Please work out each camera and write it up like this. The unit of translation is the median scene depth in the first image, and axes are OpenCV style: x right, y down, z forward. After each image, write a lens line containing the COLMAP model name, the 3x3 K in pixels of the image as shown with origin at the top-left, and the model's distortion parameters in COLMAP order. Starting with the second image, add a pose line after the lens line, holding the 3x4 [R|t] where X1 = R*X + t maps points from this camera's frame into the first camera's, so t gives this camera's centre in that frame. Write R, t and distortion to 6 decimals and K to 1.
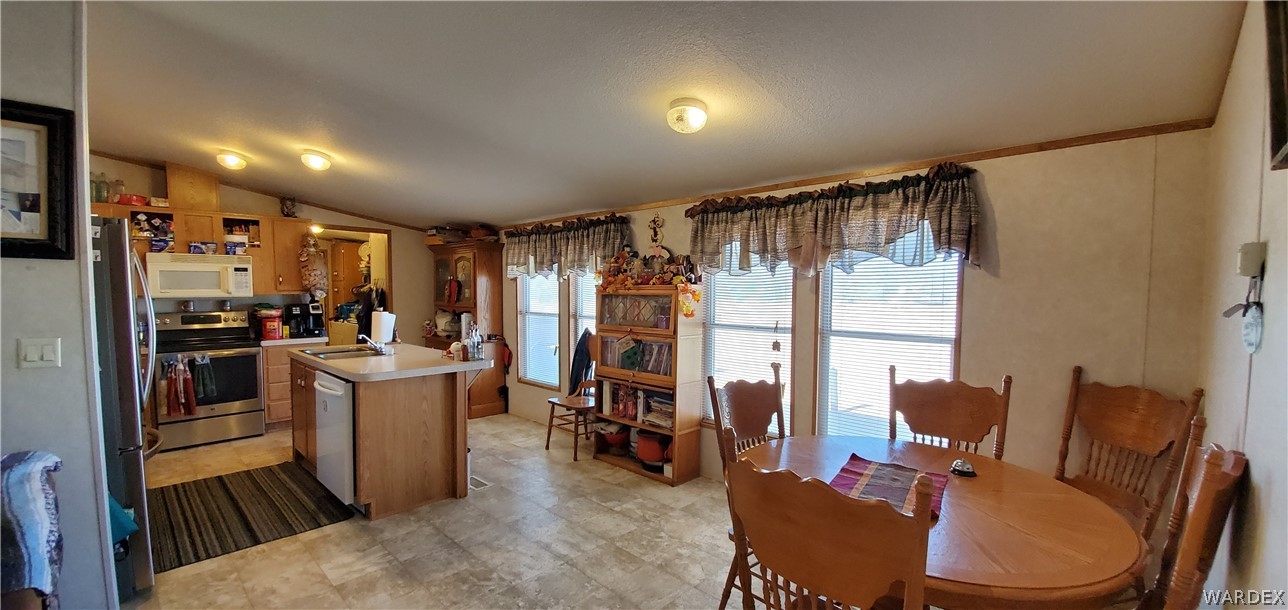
lens RADIAL K [[505.4, 0, 633.8], [0, 505.4, 314.1], [0, 0, 1]] dist [0.014791, -0.019178]
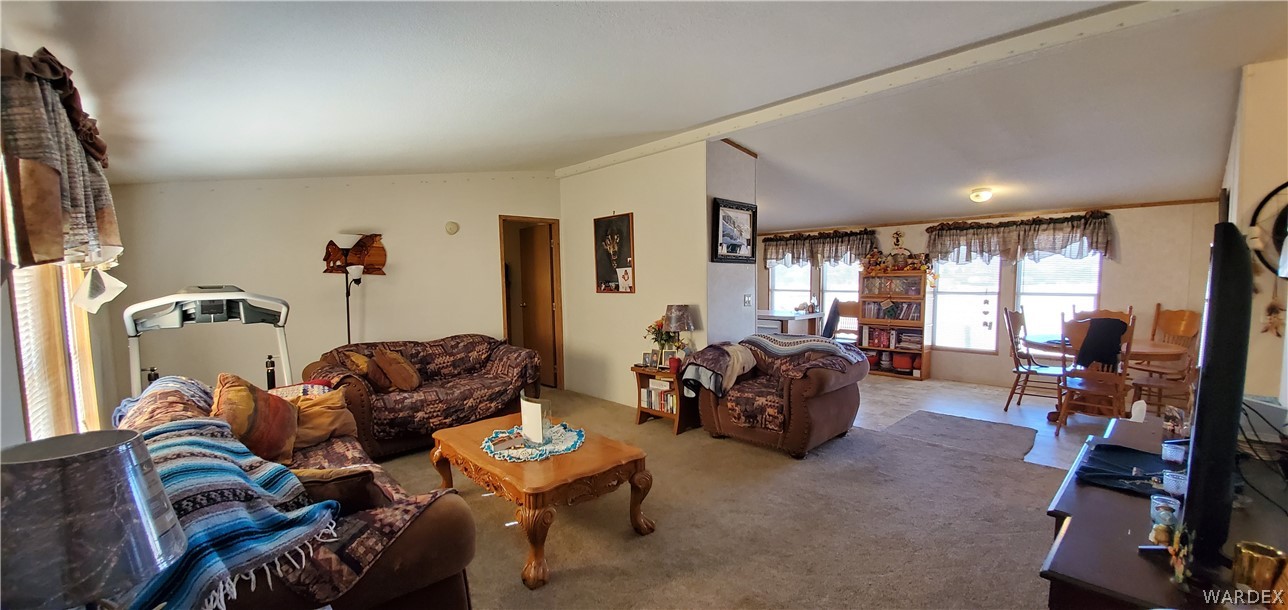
lens RADIAL K [[505.4, 0, 633.8], [0, 505.4, 314.1], [0, 0, 1]] dist [0.014791, -0.019178]
pose [[0.997416, -0.009931, -0.071147, -0.636171], [0.011616, 0.999661, 0.023302, 0.035332], [0.070891, -0.024068, 0.997194, -0.686241]]
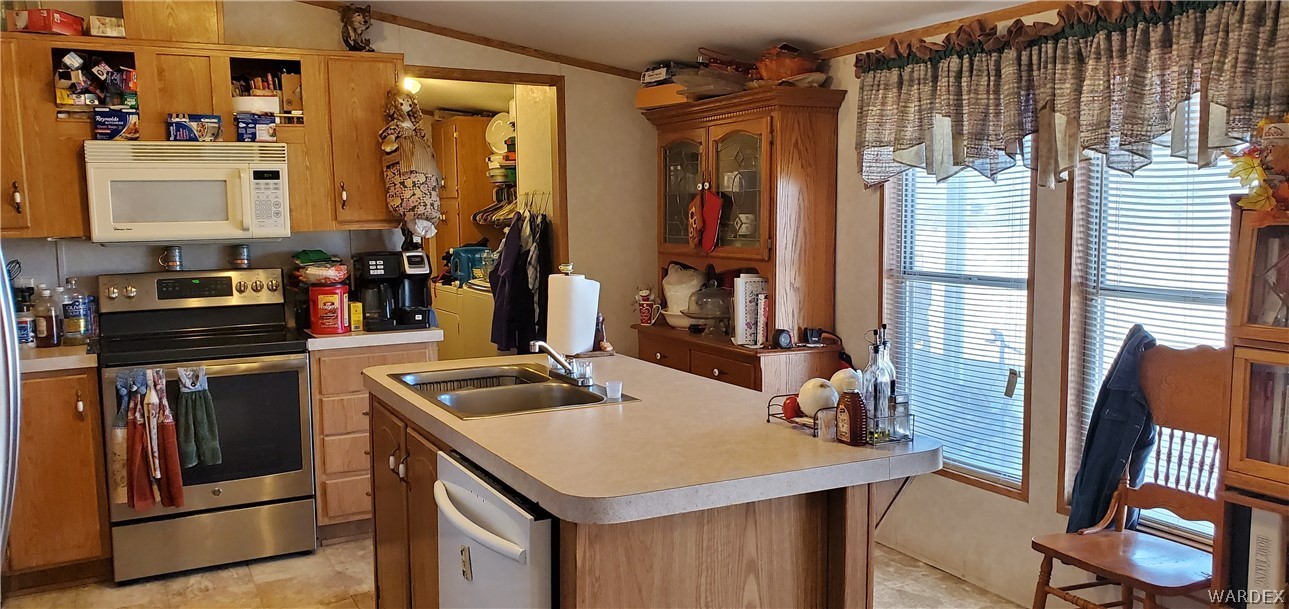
lens RADIAL K [[1002.7, 0, 644.5], [0, 1002.7, 304.5], [0, 0, 1]] dist [-0.010125, -0.004230]
pose [[0.951386, 0.015293, -0.307621, -0.201758], [-0.001275, 0.998953, 0.045720, -0.016457], [0.307999, -0.043105, 0.950410, 0.280169]]
